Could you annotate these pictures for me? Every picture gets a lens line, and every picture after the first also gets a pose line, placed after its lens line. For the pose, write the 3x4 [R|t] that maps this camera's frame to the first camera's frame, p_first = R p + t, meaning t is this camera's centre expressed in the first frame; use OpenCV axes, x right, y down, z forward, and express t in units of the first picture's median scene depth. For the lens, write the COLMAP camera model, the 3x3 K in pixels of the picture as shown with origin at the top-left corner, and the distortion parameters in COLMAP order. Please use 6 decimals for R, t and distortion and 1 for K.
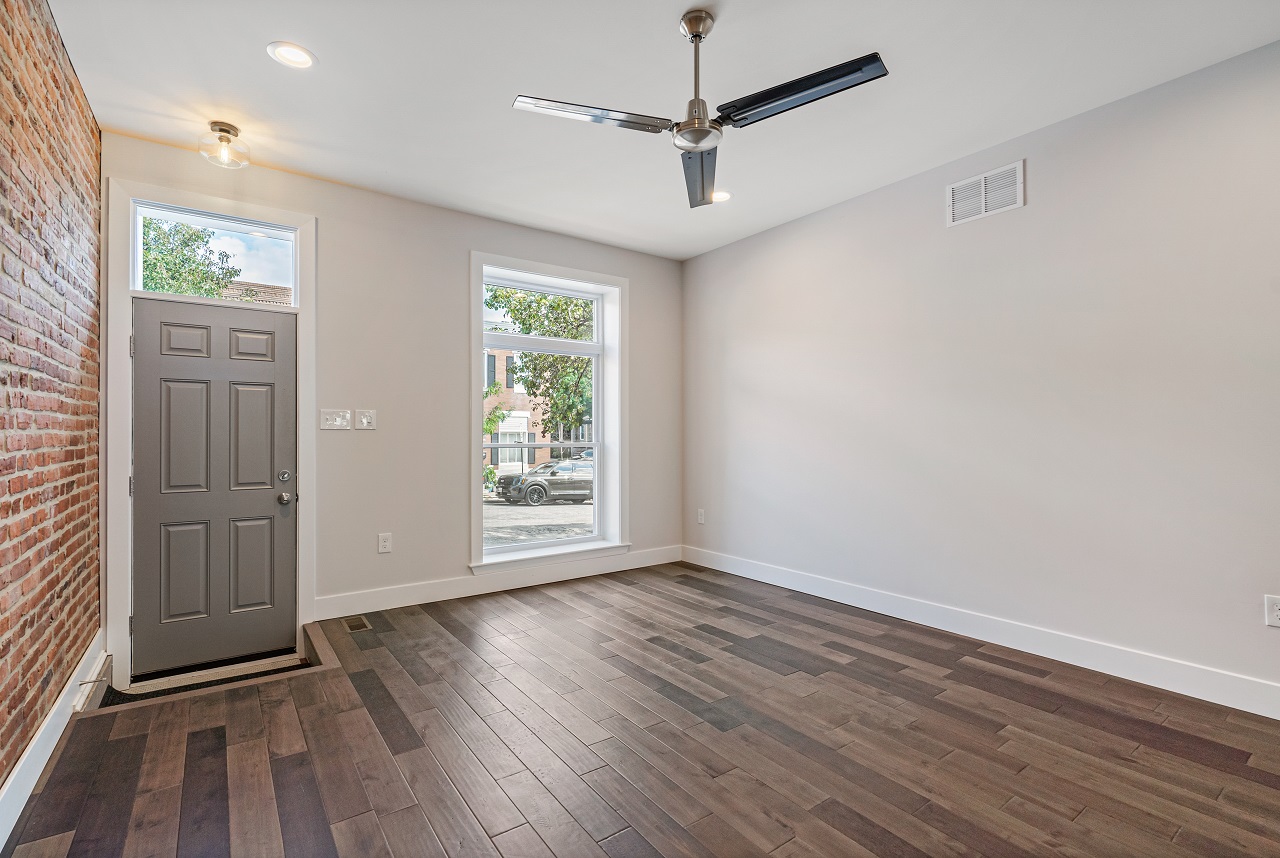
lens RADIAL K [[578.3, 0, 640.0], [0, 578.3, 429.0], [0, 0, 1]] dist [-0.014200, -0.000071]
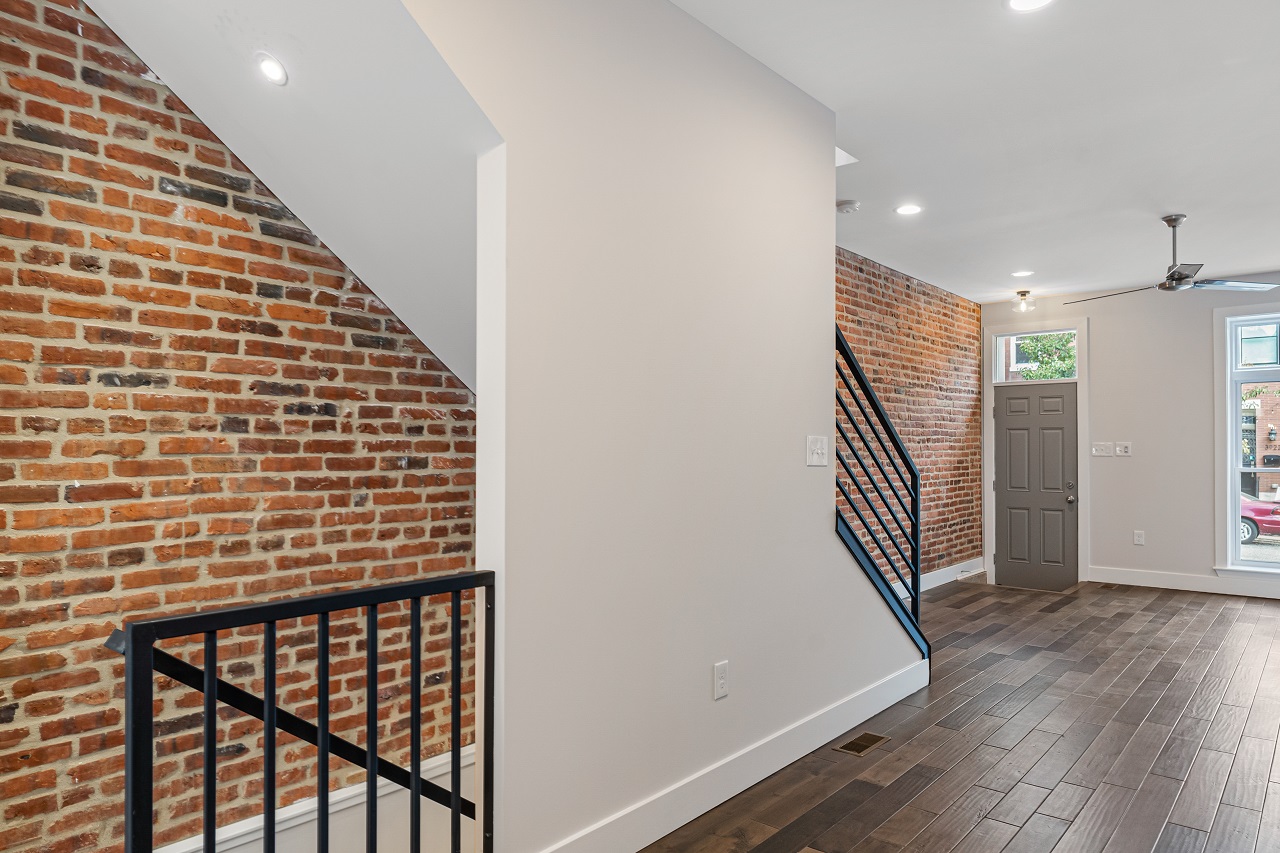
lens RADIAL K [[789.0, 0, 640.0], [0, 789.0, 426.5], [0, 0, 1]] dist [-0.001500, -0.000414]
pose [[0.214005, -0.024854, -0.976516, 1.476371], [0.006531, 0.999690, -0.024013, -0.043518], [0.976811, -0.001238, 0.214101, -0.743811]]
